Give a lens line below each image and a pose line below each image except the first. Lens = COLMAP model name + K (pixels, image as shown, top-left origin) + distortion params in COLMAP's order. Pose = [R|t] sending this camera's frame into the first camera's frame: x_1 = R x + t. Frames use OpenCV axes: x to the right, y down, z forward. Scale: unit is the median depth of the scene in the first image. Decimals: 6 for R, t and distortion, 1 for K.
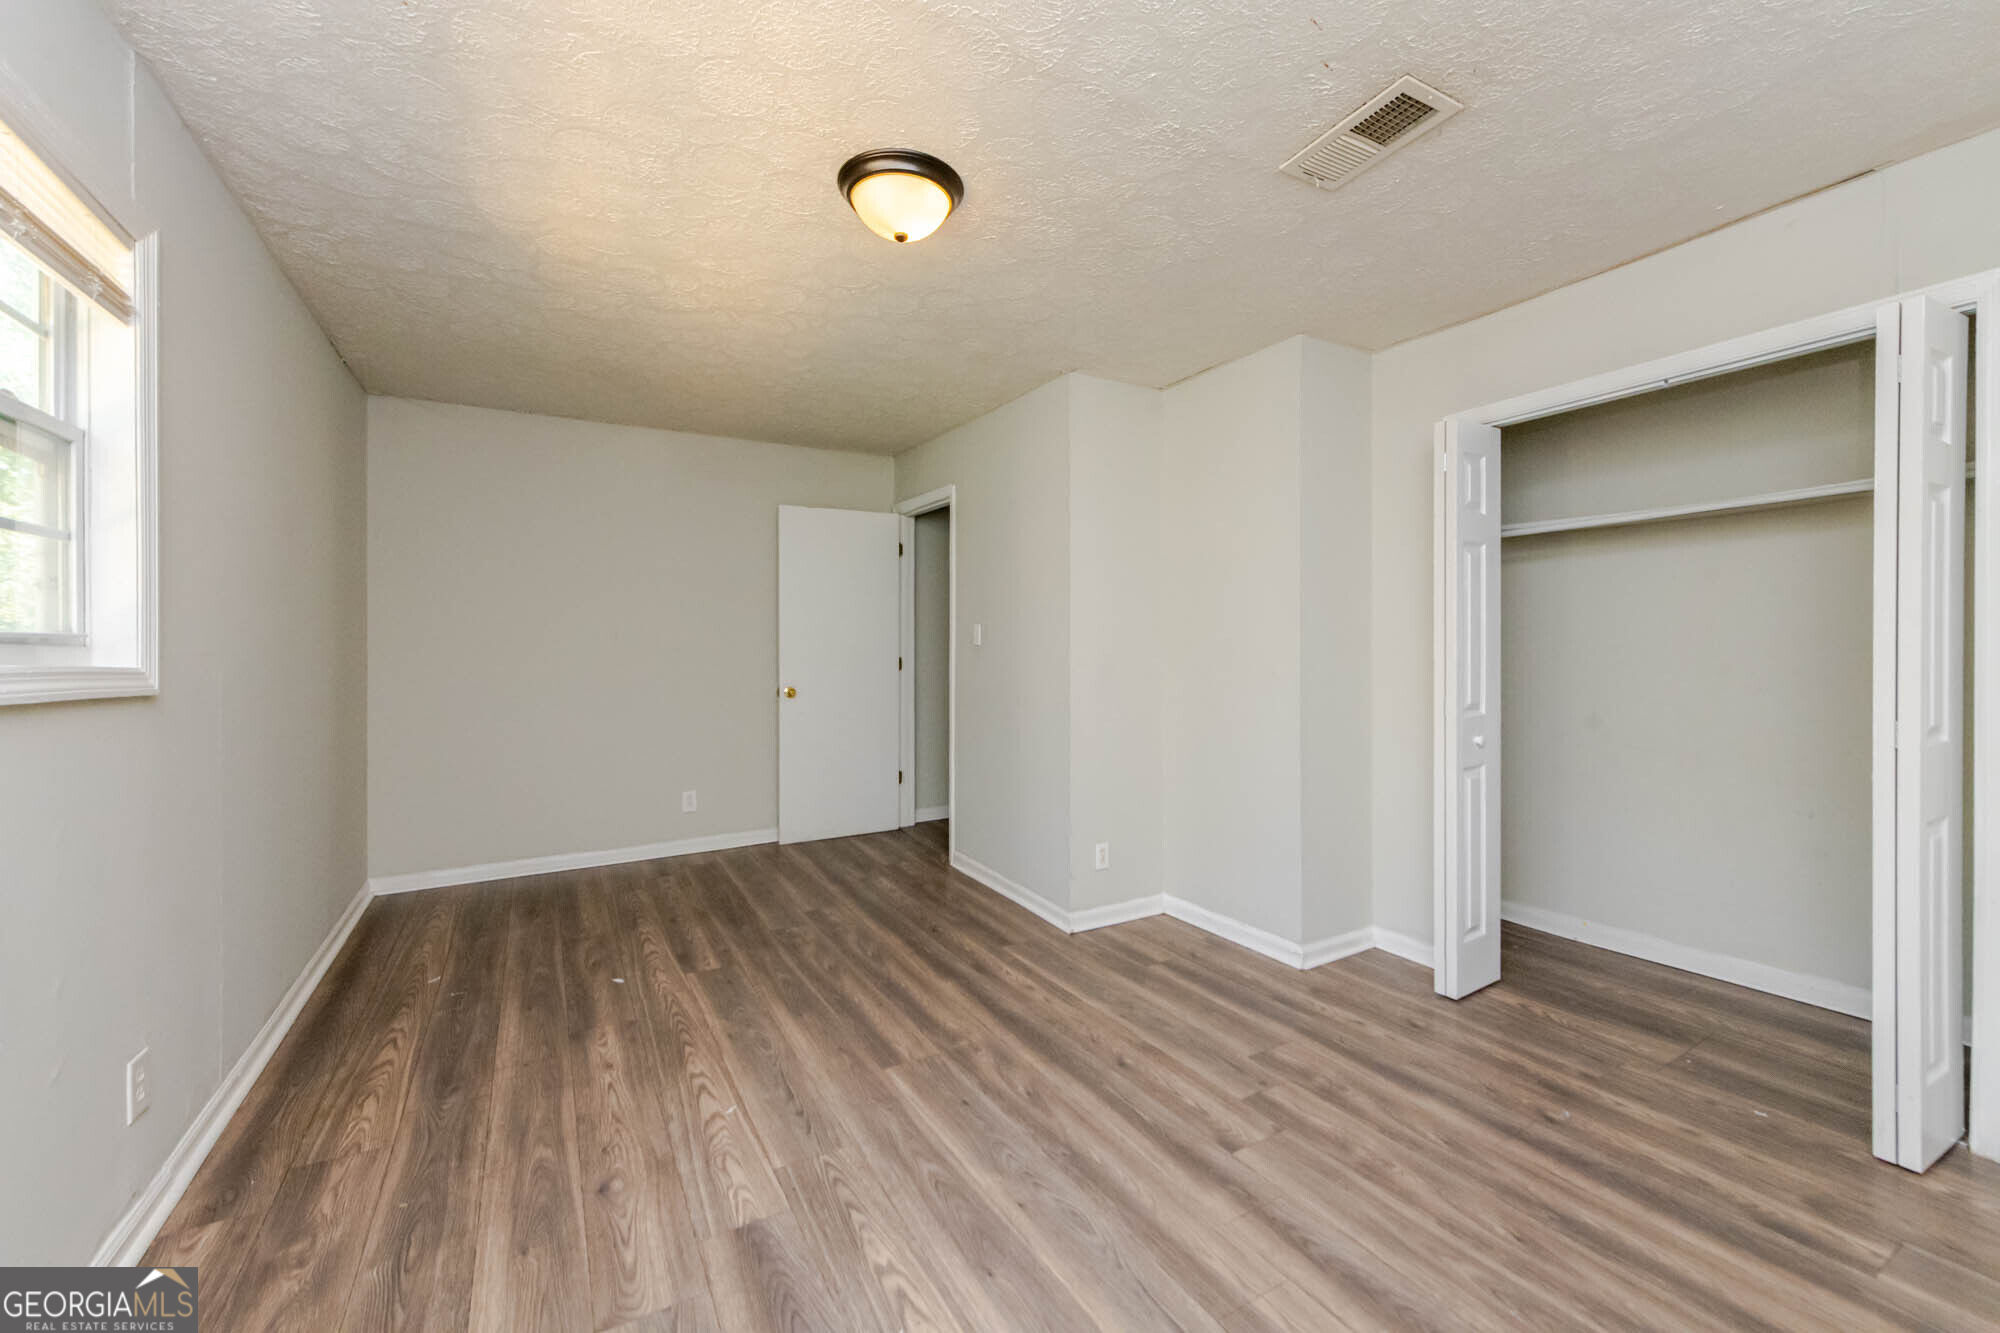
lens RADIAL K [[790.9, 0, 992.5], [0, 790.9, 663.3], [0, 0, 1]] dist [0.002819, -0.000549]
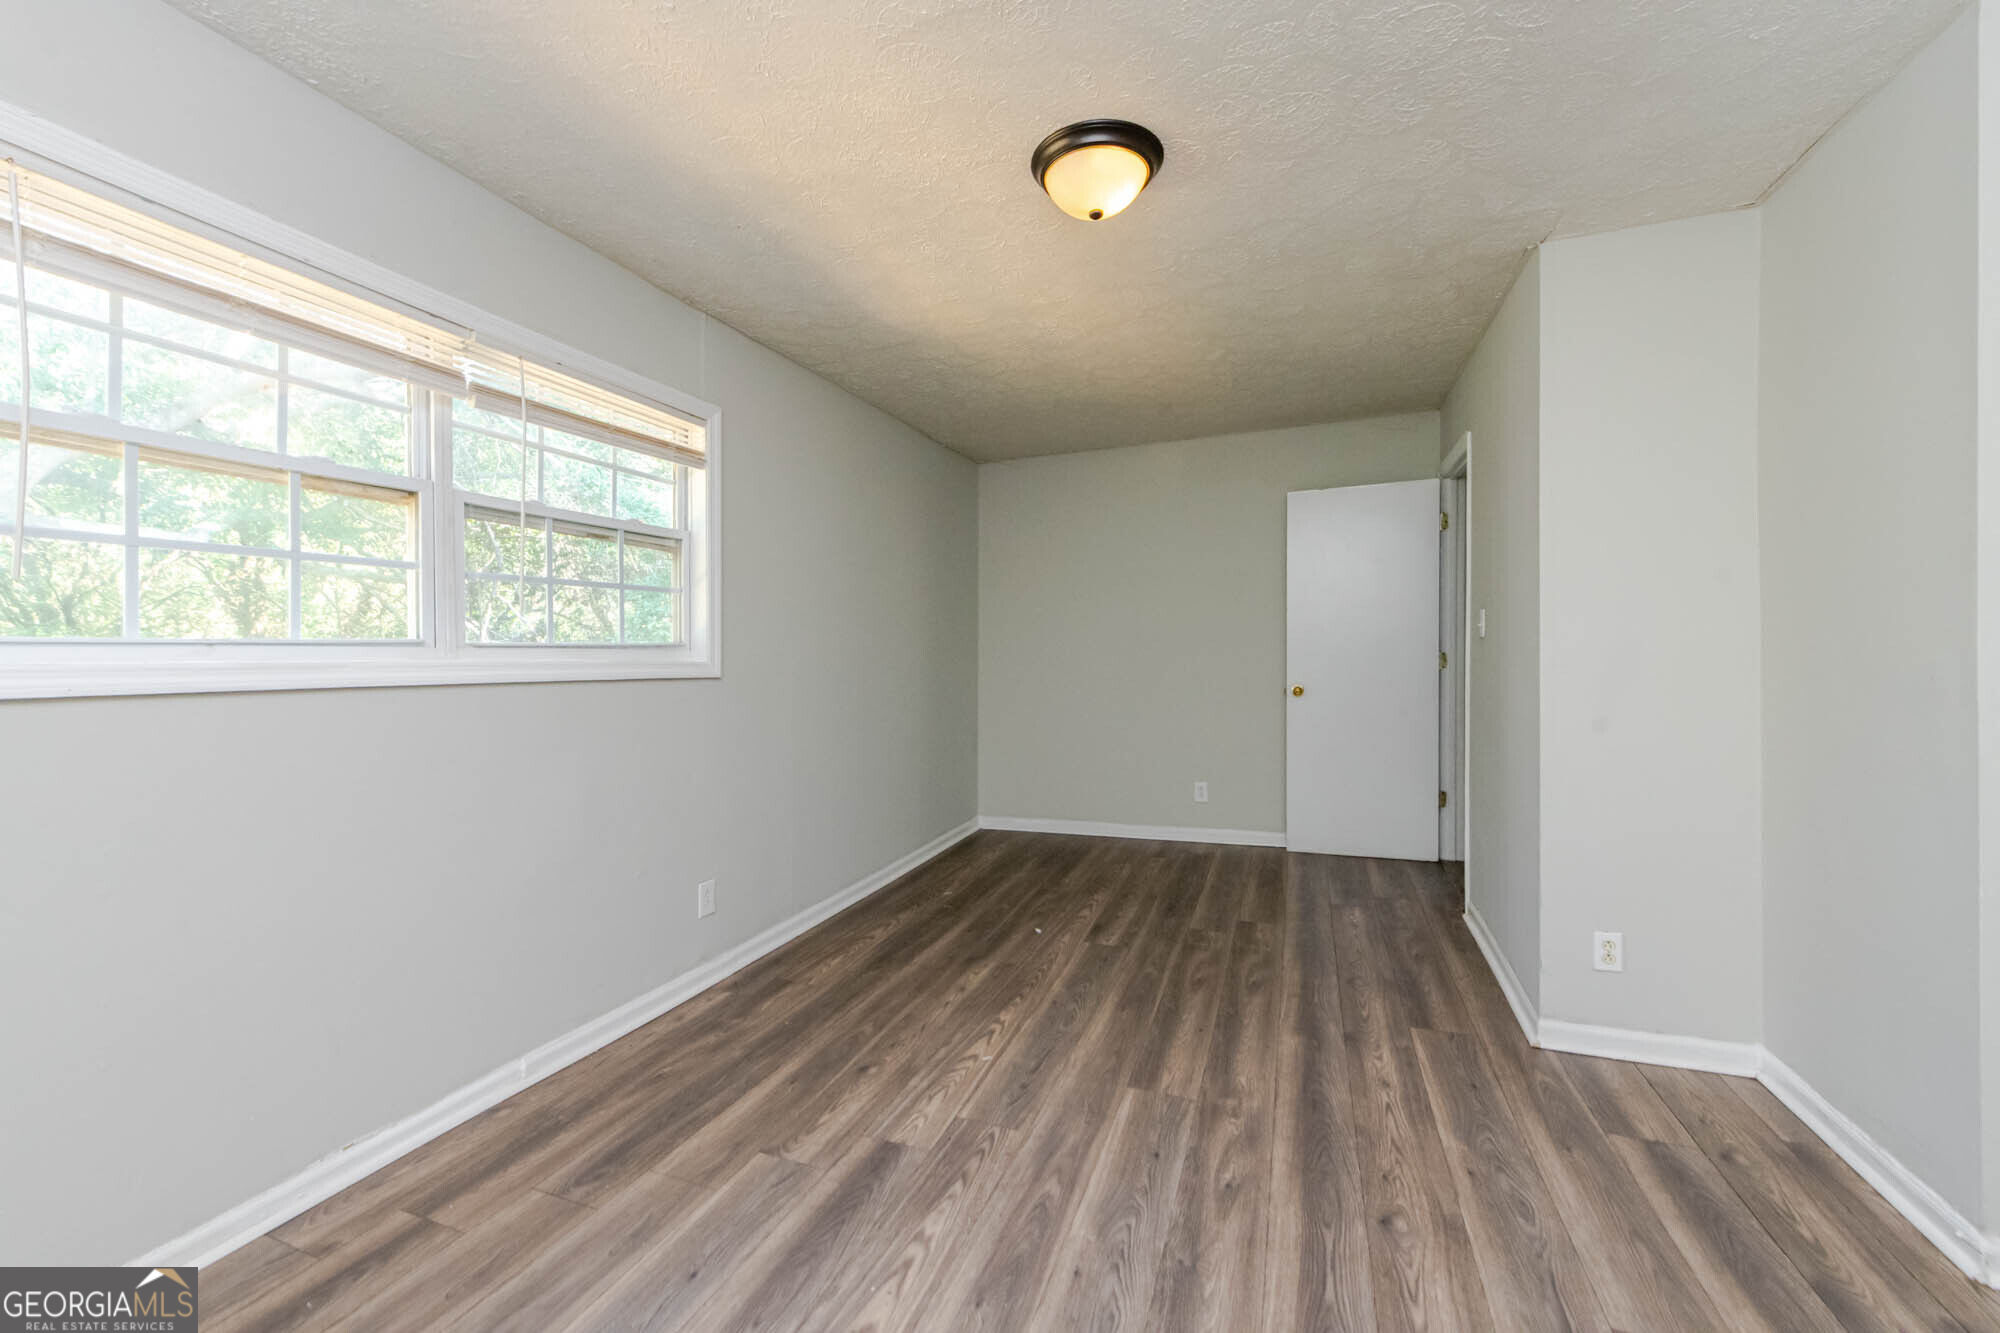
lens RADIAL K [[785.0, 0, 1004.6], [0, 785.0, 661.9], [0, 0, 1]] dist [0.002382, -0.000321]
pose [[0.637973, 0.007006, -0.770027, 0.511430], [-0.002661, 0.999973, 0.006894, -0.007408], [0.770054, -0.002349, 0.637975, 0.290171]]
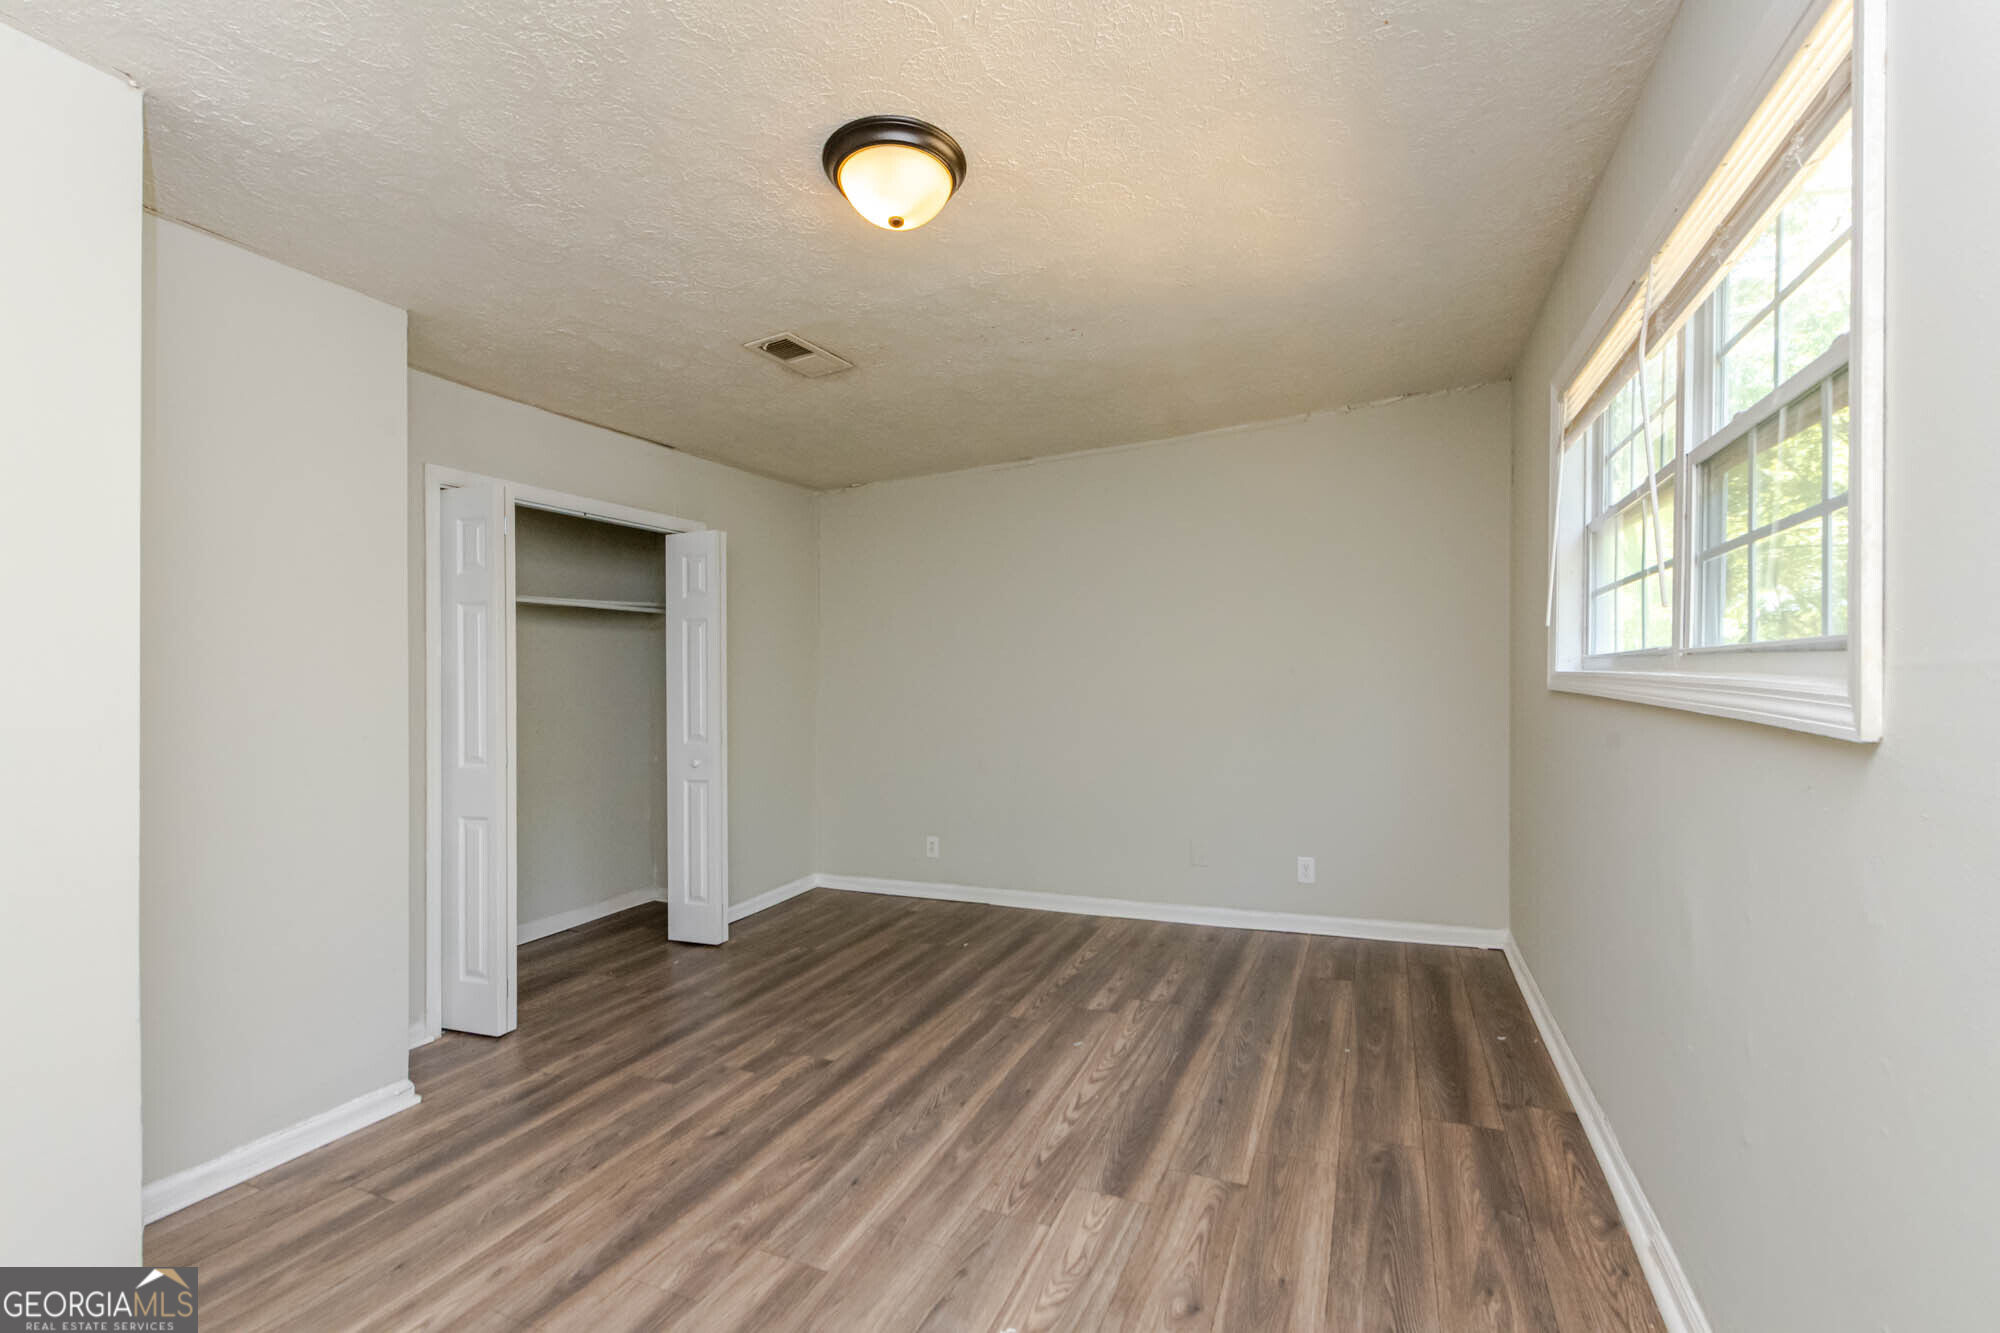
lens RADIAL K [[807.6, 0, 1014.9], [0, 807.6, 619.0], [0, 0, 1]] dist [0.009091, -0.004535]
pose [[-0.585121, 0.088492, 0.806104, -0.928105], [0.048724, 0.996069, -0.073979, -0.023221], [-0.809481, -0.004010, -0.587132, 1.348048]]
